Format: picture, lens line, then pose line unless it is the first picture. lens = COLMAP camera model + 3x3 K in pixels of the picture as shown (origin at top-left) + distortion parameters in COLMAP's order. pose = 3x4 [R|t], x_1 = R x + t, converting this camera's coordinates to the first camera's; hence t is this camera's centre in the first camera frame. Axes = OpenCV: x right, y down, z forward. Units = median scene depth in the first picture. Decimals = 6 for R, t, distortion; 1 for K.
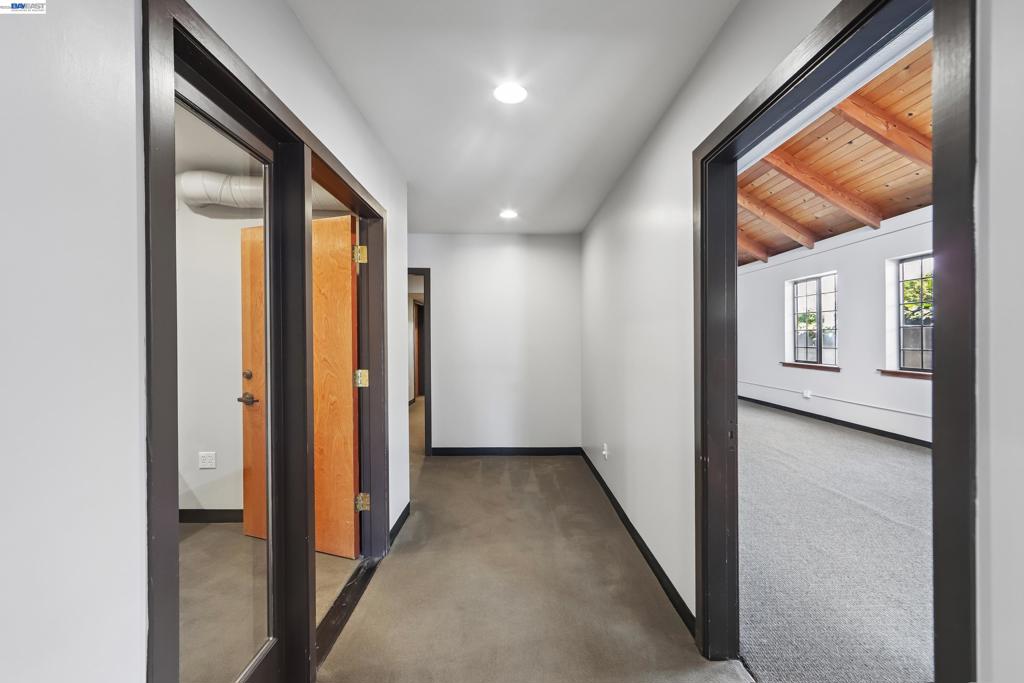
lens RADIAL K [[408.1, 0, 514.6], [0, 408.1, 335.5], [0, 0, 1]] dist [-0.015976, 0.006311]
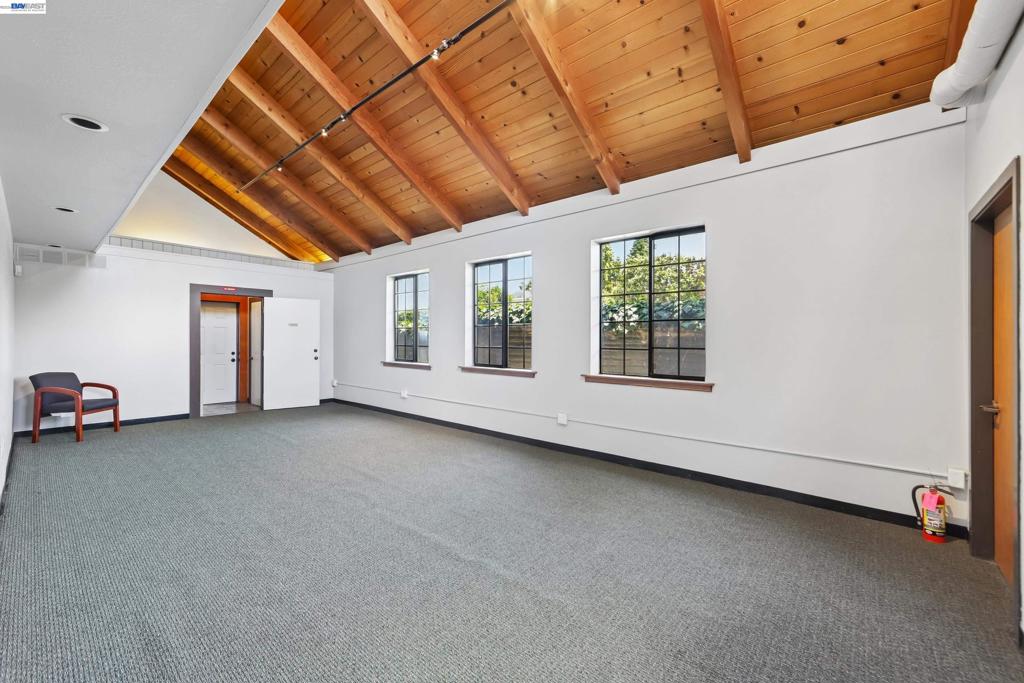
lens RADIAL K [[408.1, 0, 514.6], [0, 408.1, 335.5], [0, 0, 1]] dist [-0.015976, 0.006311]
pose [[0.659245, 0.002690, 0.751924, 0.181459], [-0.006839, 0.999974, 0.002419, 0.000891], [-0.751897, -0.006737, 0.659246, 0.179773]]
